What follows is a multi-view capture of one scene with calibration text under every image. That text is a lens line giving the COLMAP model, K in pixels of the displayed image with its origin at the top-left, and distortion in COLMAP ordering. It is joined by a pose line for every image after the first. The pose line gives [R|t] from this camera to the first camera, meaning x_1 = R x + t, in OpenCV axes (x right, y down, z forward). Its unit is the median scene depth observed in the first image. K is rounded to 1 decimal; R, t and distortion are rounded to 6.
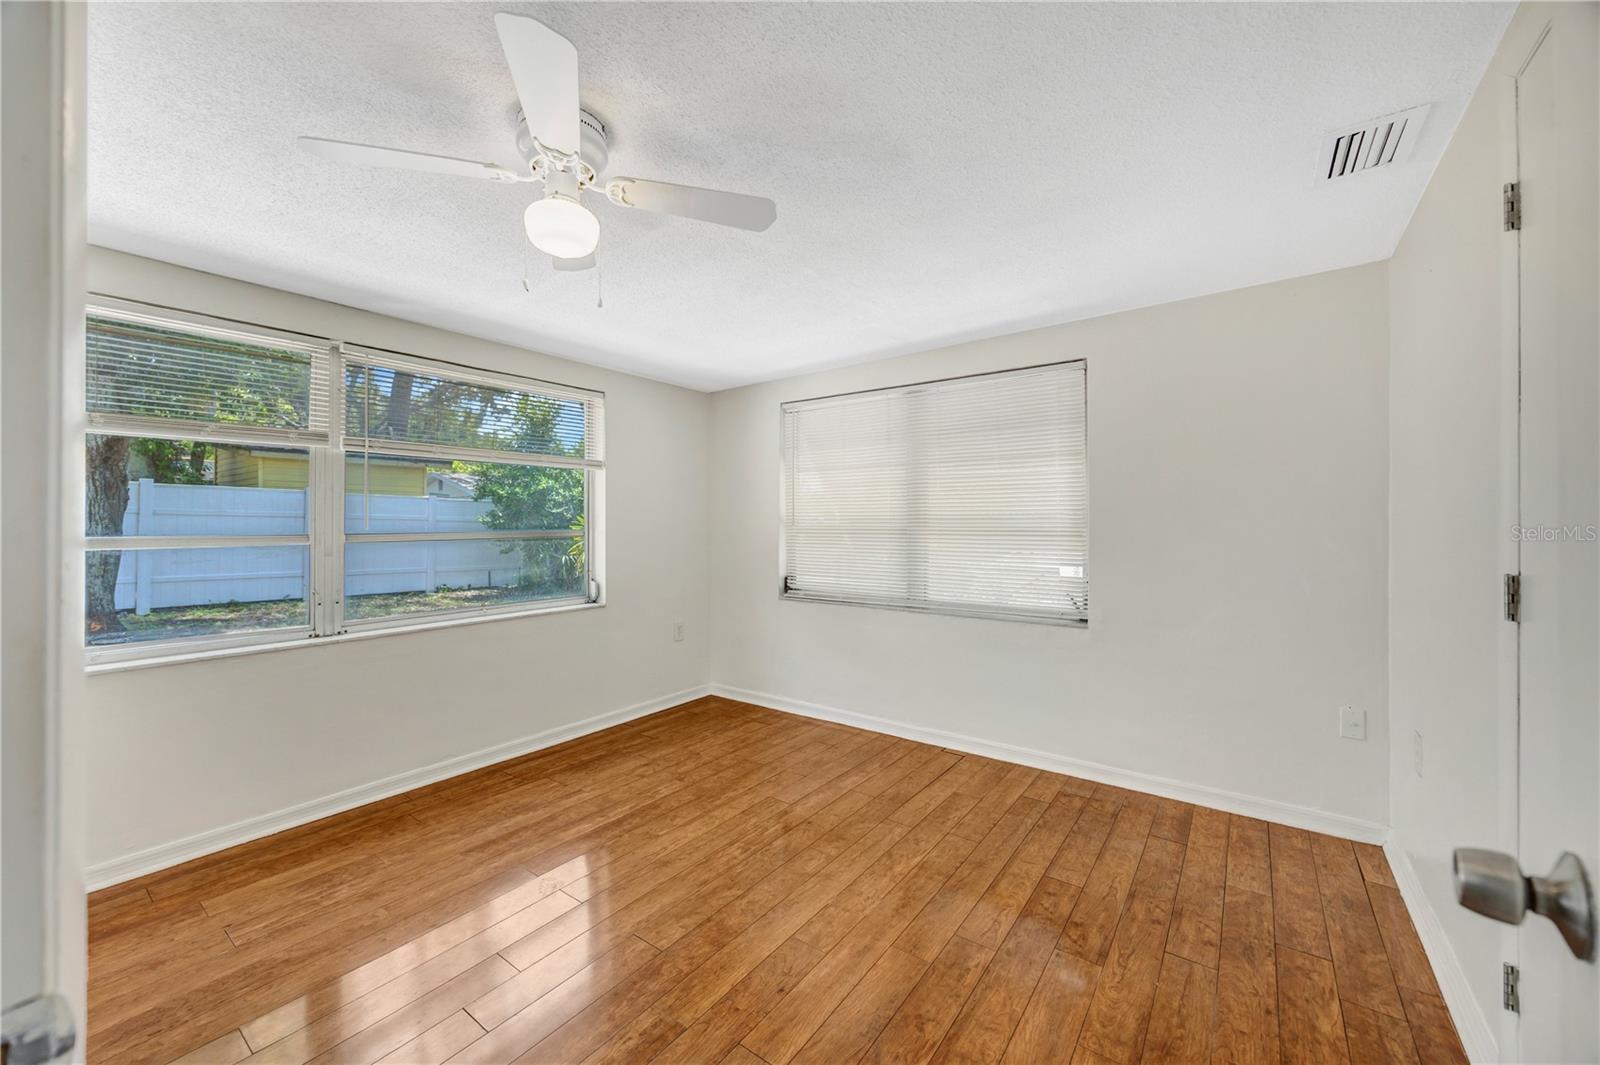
lens RADIAL K [[620.4, 0, 798.0], [0, 620.4, 517.8], [0, 0, 1]] dist [-0.001958, 0.000072]
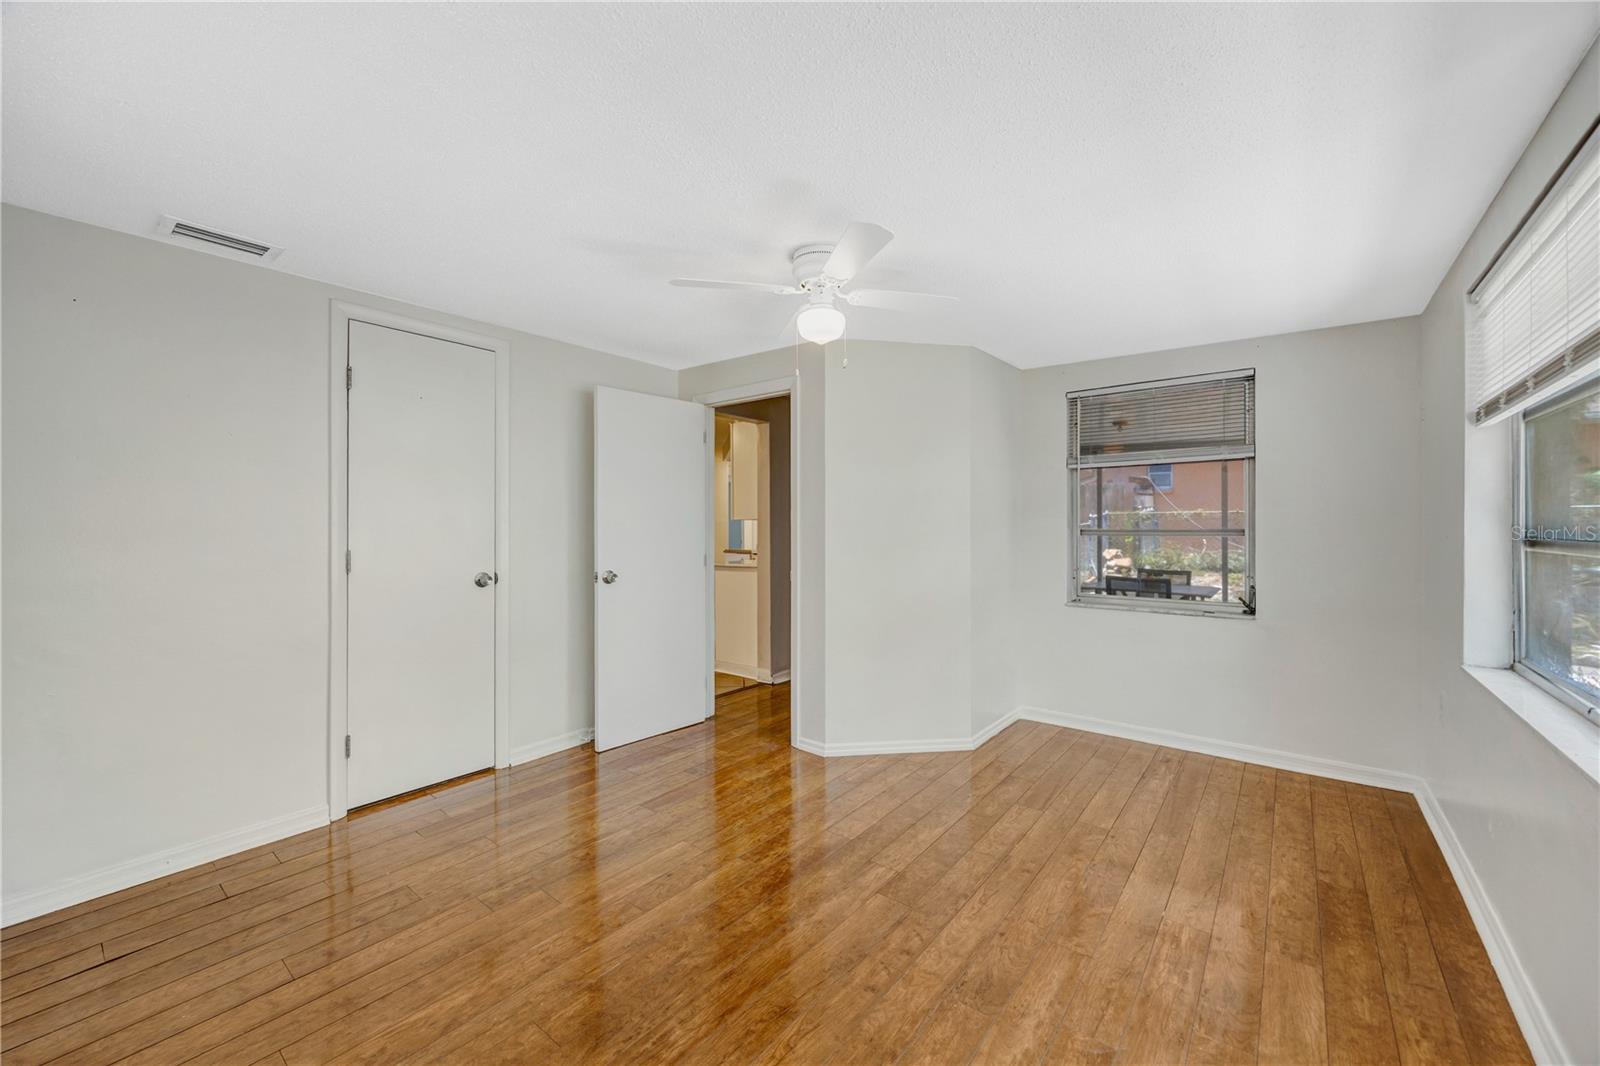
lens RADIAL K [[620.4, 0, 802.7], [0, 620.4, 522.6], [0, 0, 1]] dist [-0.001958, 0.000072]
pose [[-0.999547, 0.006421, 0.029388, -0.294286], [0.006057, 0.999904, -0.012482, 0.016406], [-0.029465, -0.012298, -0.999490, 1.918804]]
